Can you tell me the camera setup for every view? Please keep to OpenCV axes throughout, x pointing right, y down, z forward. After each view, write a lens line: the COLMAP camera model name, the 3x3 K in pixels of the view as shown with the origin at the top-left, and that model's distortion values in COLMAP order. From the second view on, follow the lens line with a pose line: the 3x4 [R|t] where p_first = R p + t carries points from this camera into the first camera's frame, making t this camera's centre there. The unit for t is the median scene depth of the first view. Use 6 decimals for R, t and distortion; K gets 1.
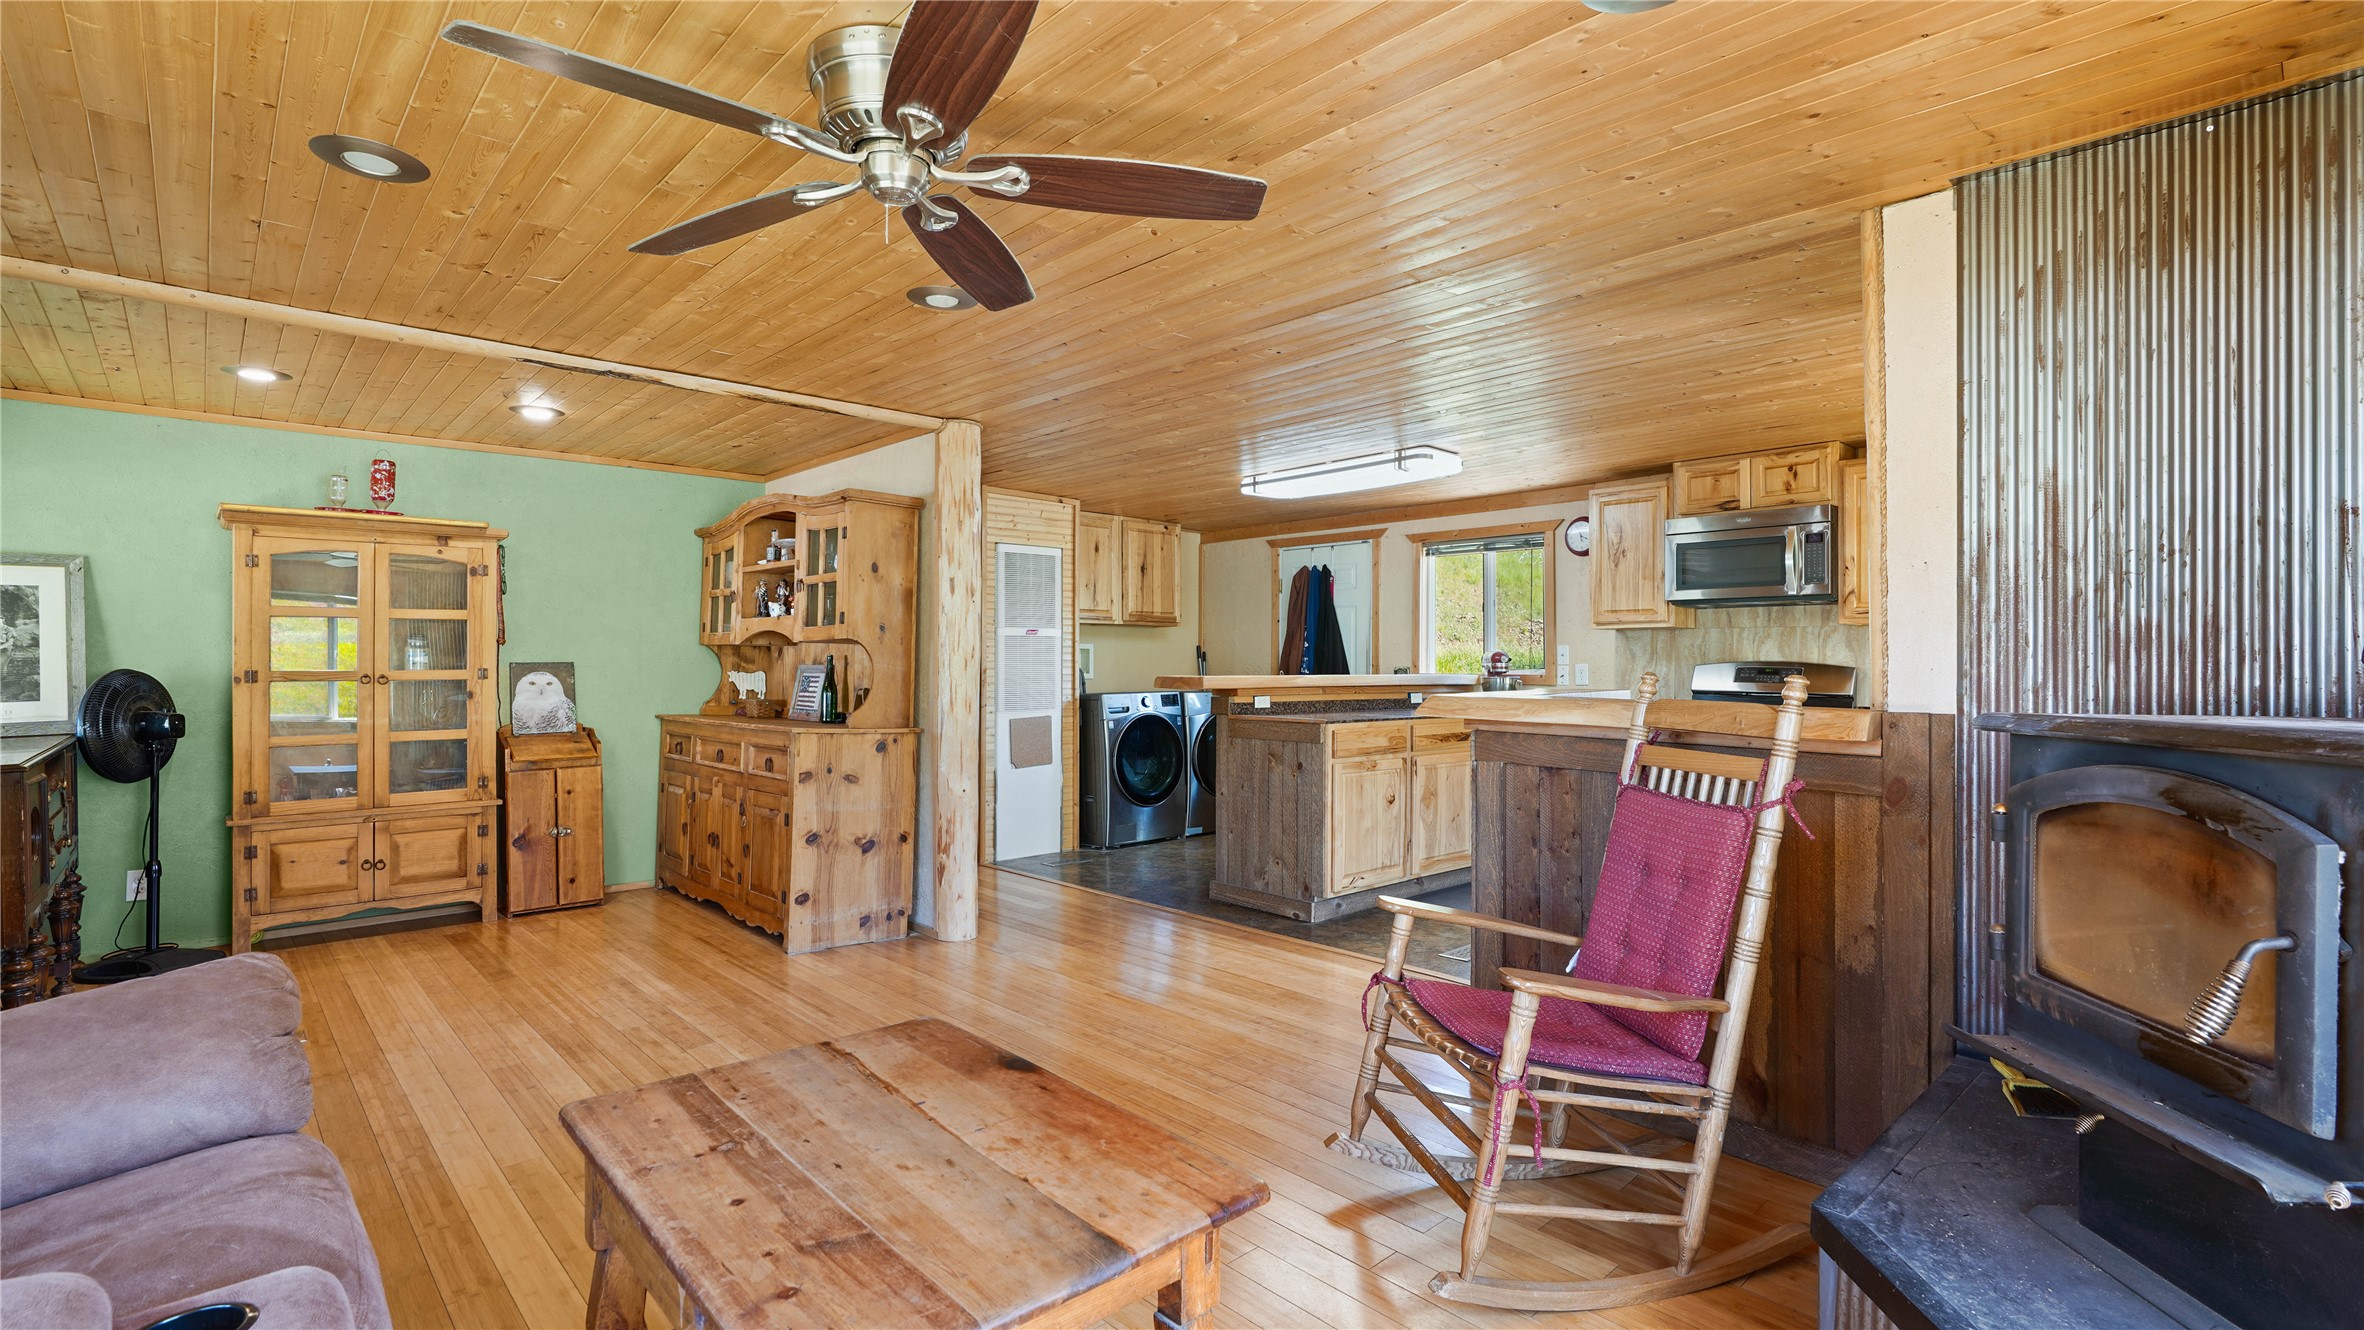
lens RADIAL K [[1079.2, 0, 1188.6], [0, 1079.2, 652.0], [0, 0, 1]] dist [-0.007942, 0.001812]
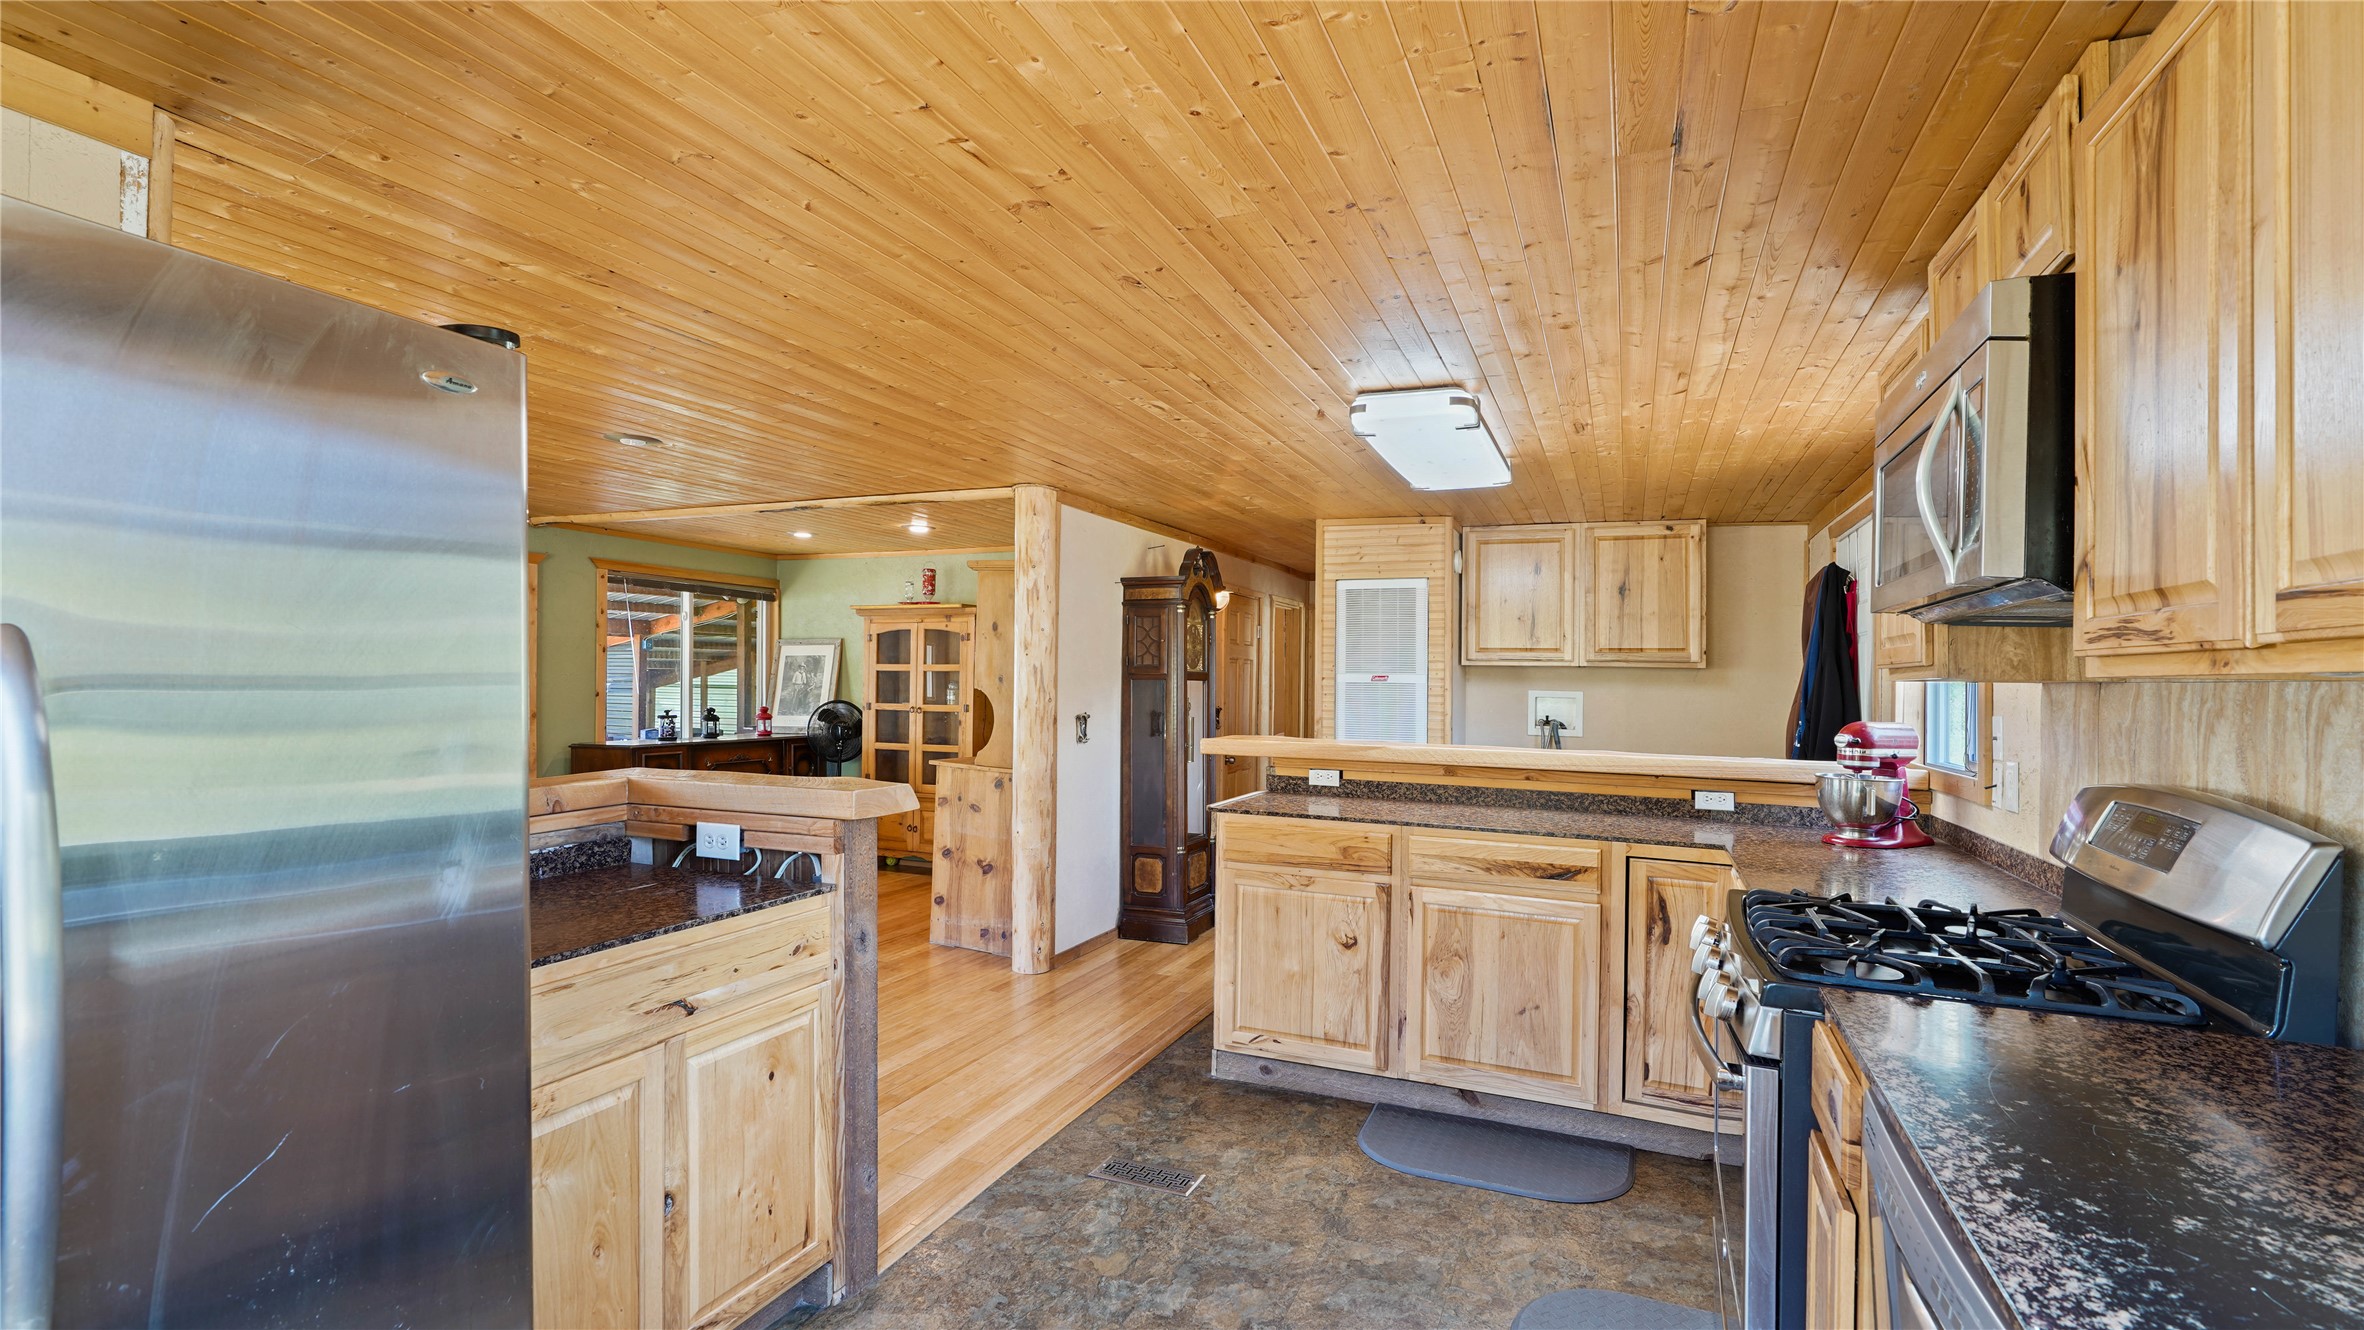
lens RADIAL K [[1073.5, 0, 1183.5], [0, 1073.5, 672.9], [0, 0, 1]] dist [-0.003502, 0.000889]
pose [[0.411608, 0.000047, -0.911361, 0.766392], [-0.008242, 0.999959, -0.003670, -0.024121], [0.911324, 0.009022, 0.411591, 0.661043]]
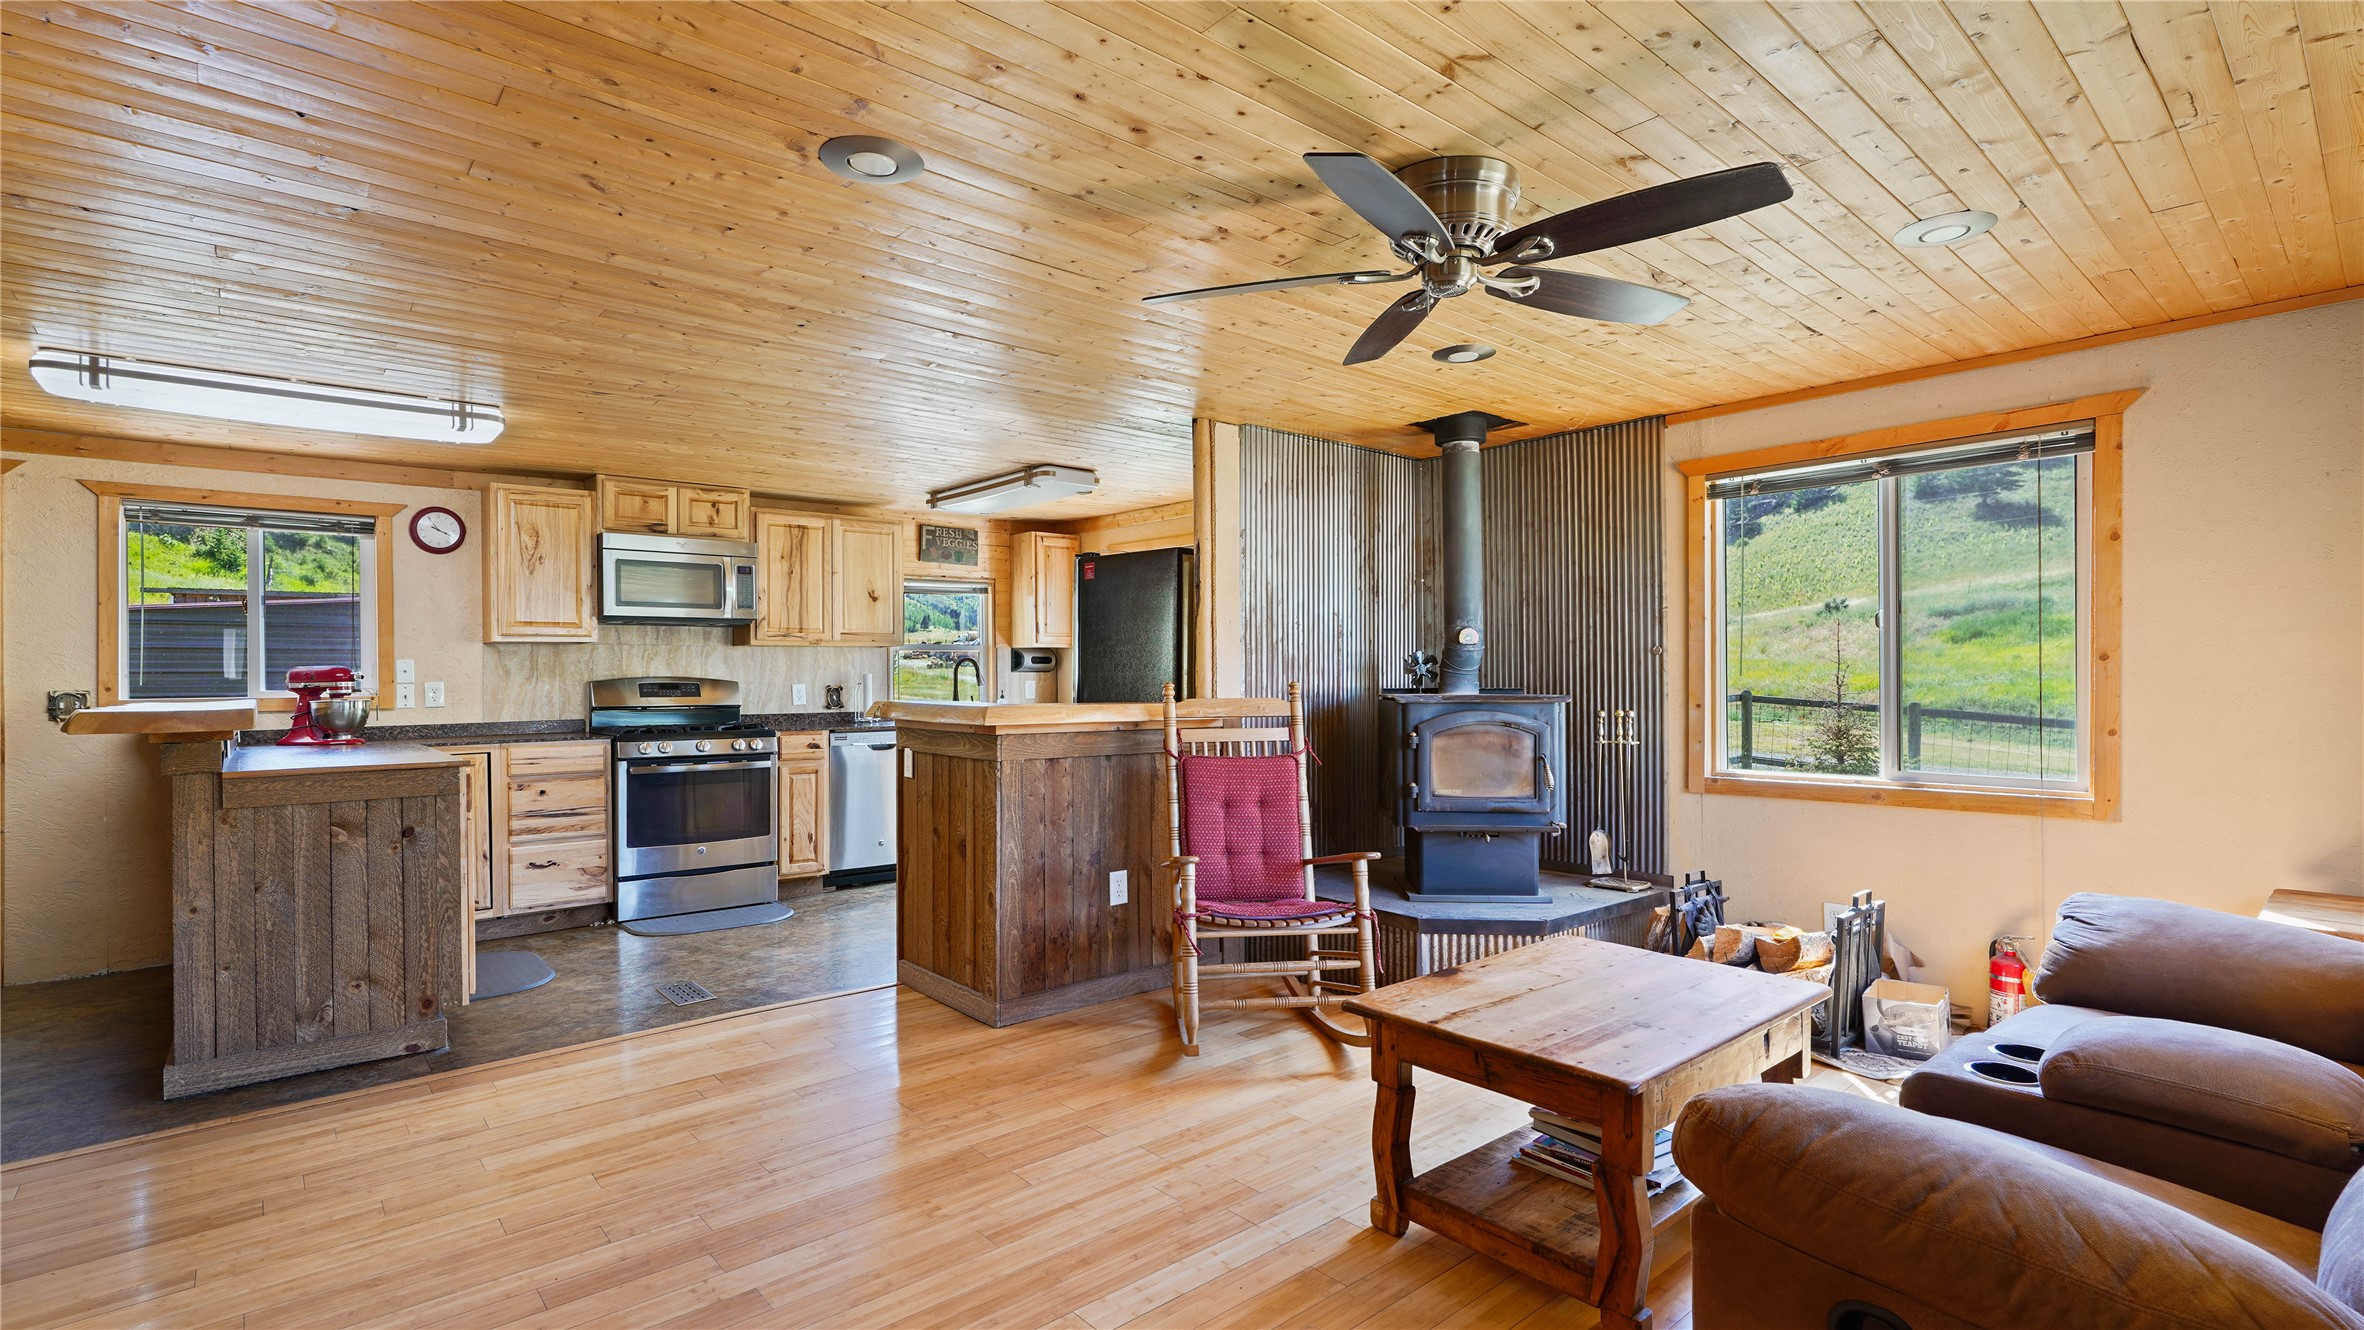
lens RADIAL K [[1089.3, 0, 1191.0], [0, 1089.3, 676.6], [0, 0, 1]] dist [-0.007678, 0.000396]
pose [[0.036086, -0.005637, 0.999333, -0.573785], [-0.003128, 0.999979, 0.005754, 0.000636], [-0.999344, -0.003333, 0.036067, 0.473881]]
